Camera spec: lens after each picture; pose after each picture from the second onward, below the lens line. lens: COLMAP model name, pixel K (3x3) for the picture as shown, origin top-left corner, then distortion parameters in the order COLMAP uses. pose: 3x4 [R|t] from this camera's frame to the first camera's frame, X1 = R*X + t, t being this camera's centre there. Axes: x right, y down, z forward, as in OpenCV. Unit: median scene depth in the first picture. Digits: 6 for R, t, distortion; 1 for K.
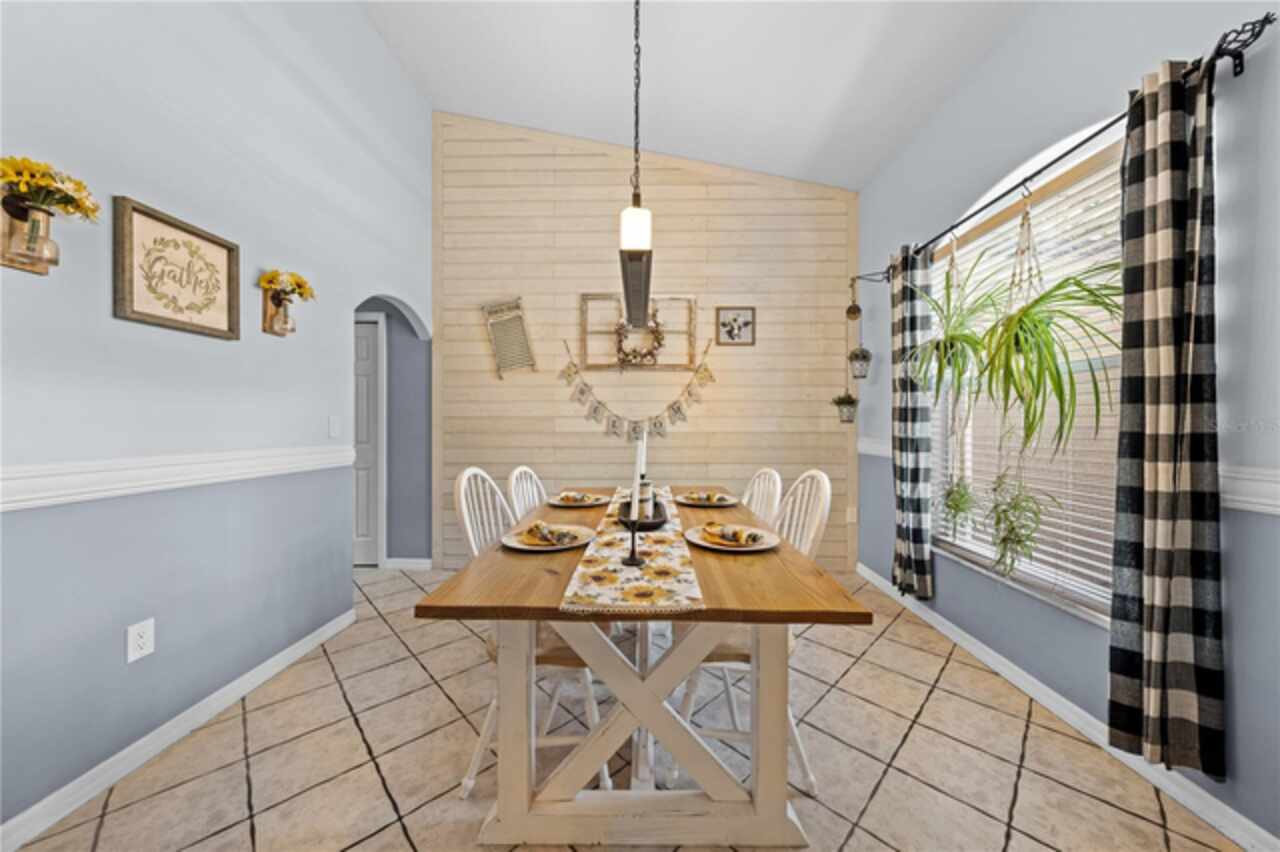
lens RADIAL K [[429.0, 0, 645.4], [0, 429.0, 420.3], [0, 0, 1]] dist [-0.007004, 0.001364]
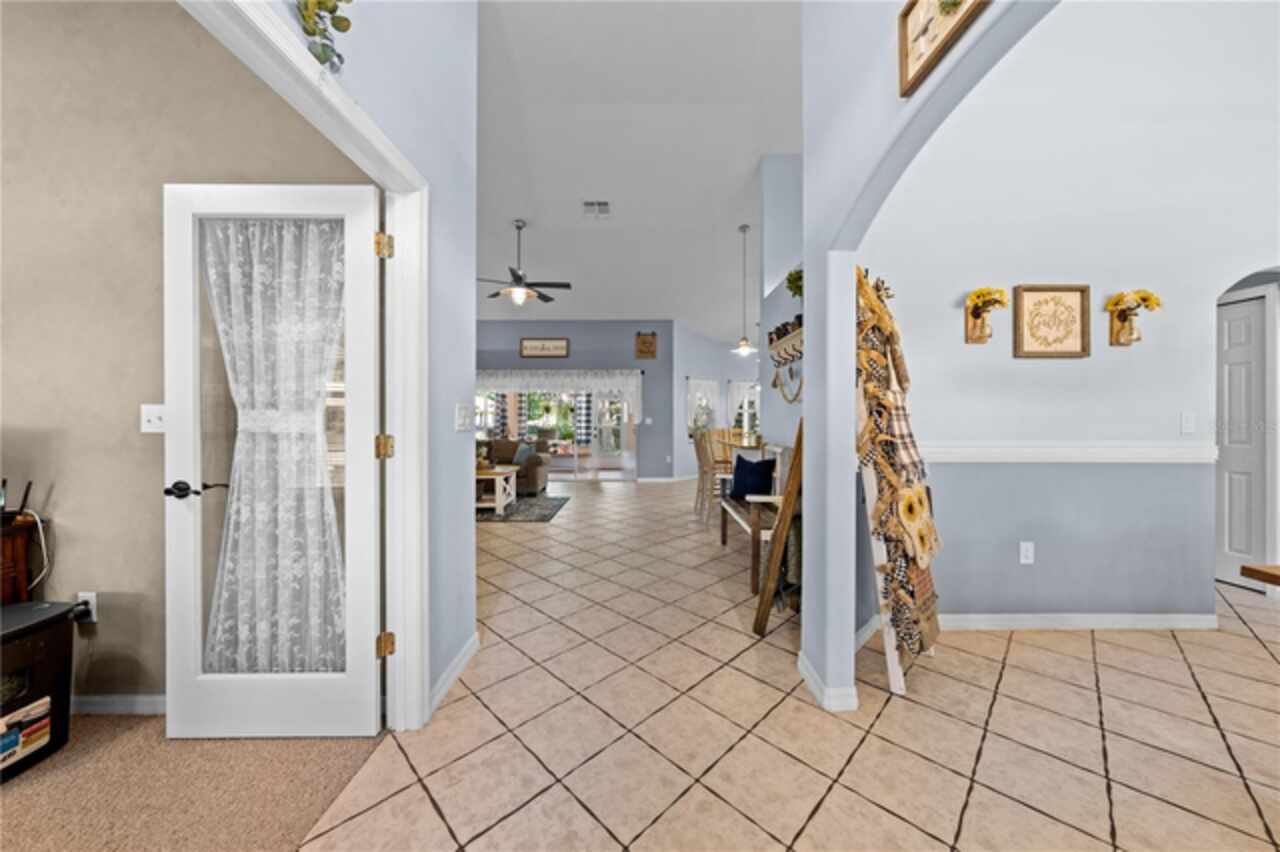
lens RADIAL K [[429.0, 0, 645.4], [0, 429.0, 420.3], [0, 0, 1]] dist [-0.007004, 0.001364]
pose [[0.009051, 0.004887, -0.999947, 0.347560], [0.005462, 0.999973, 0.004937, -0.004513], [0.999944, -0.005506, 0.009024, -0.380144]]
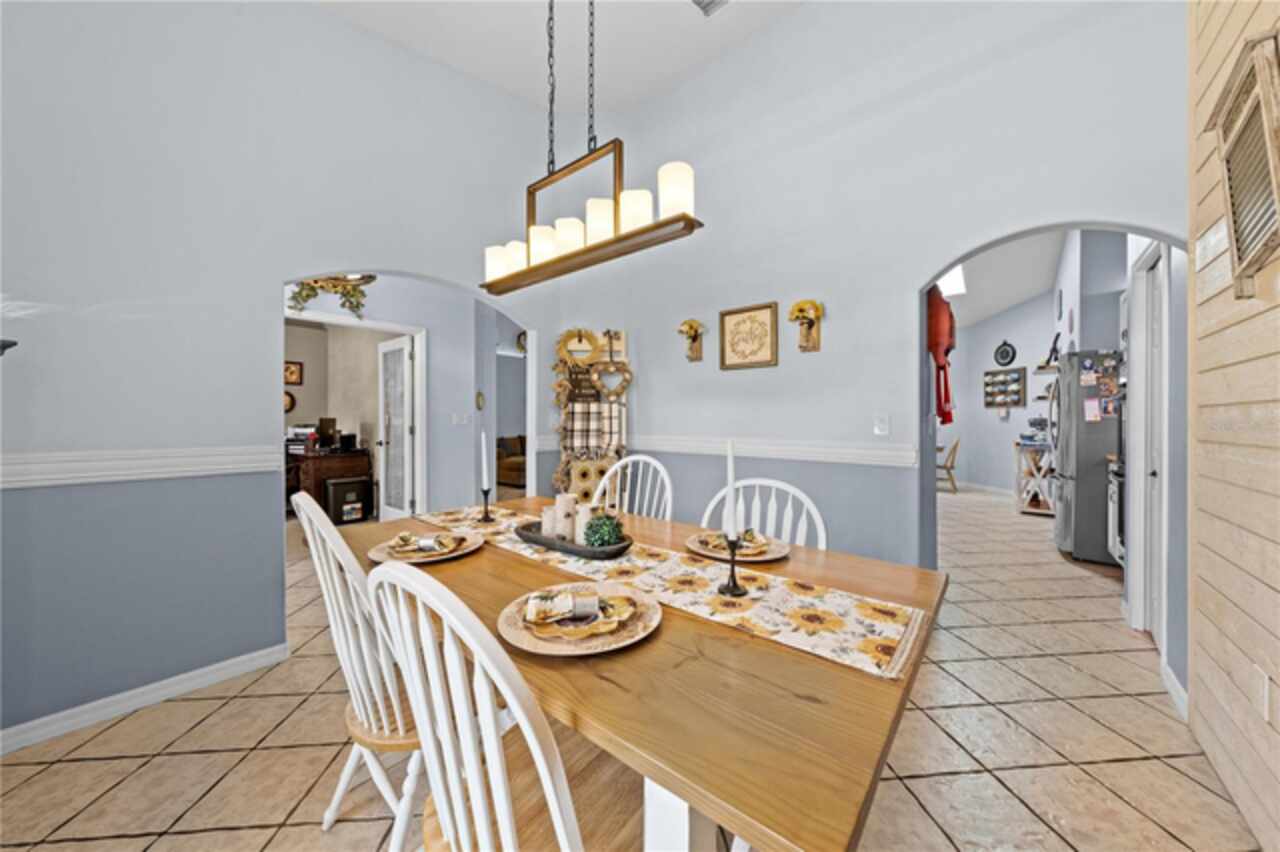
lens RADIAL K [[429.0, 0, 645.4], [0, 429.0, 420.3], [0, 0, 1]] dist [-0.007004, 0.001364]
pose [[-0.633860, 0.006732, -0.773419, 0.472963], [0.005847, 0.999975, 0.003913, -0.004562], [0.773426, -0.002042, -0.633883, 1.550734]]
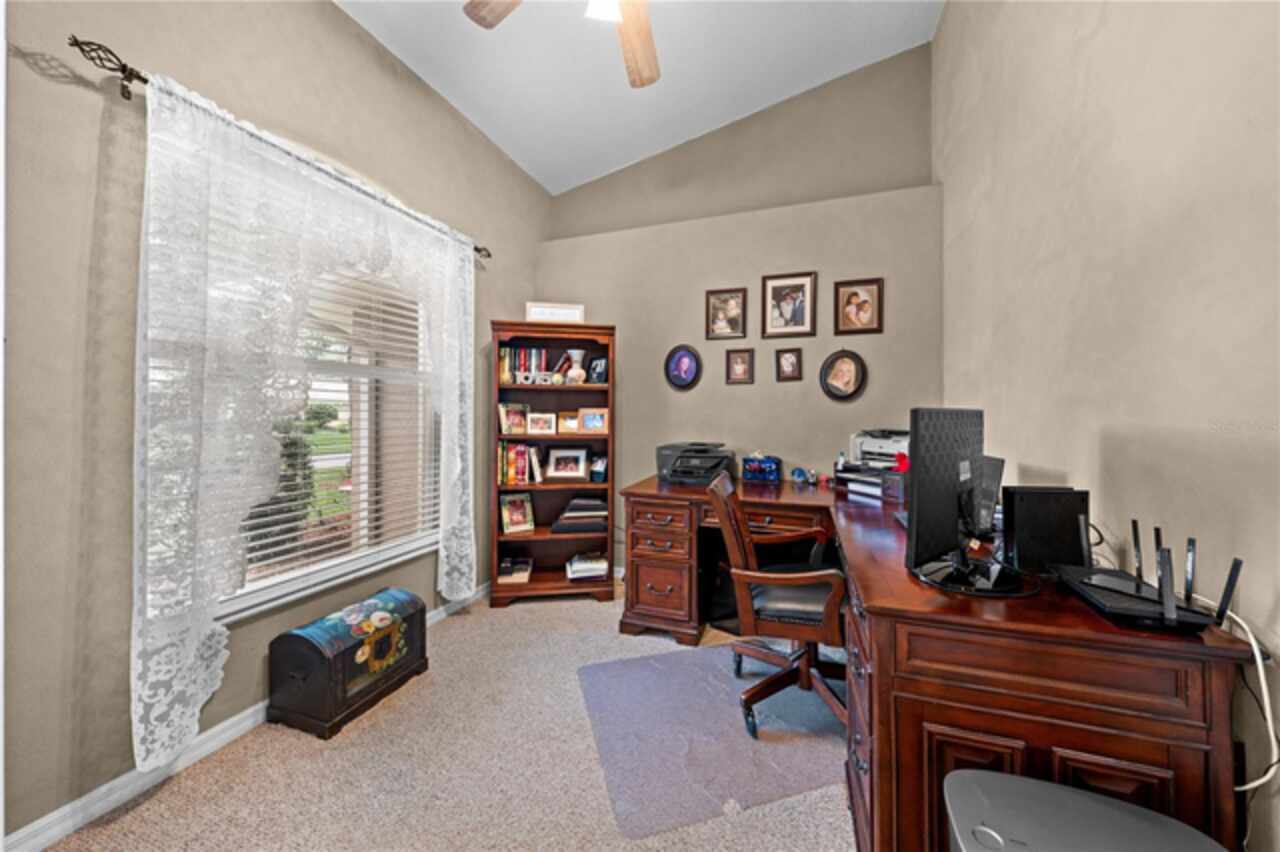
lens RADIAL K [[456.5, 0, 640.0], [0, 456.5, 426.0], [0, 0, 1]] dist [-0.000195, -0.000009]
pose [[-0.944996, -0.005098, 0.327041, -0.164728], [-0.001611, 0.999939, 0.010932, -0.000868], [-0.327077, 0.009804, -0.944947, -1.033652]]
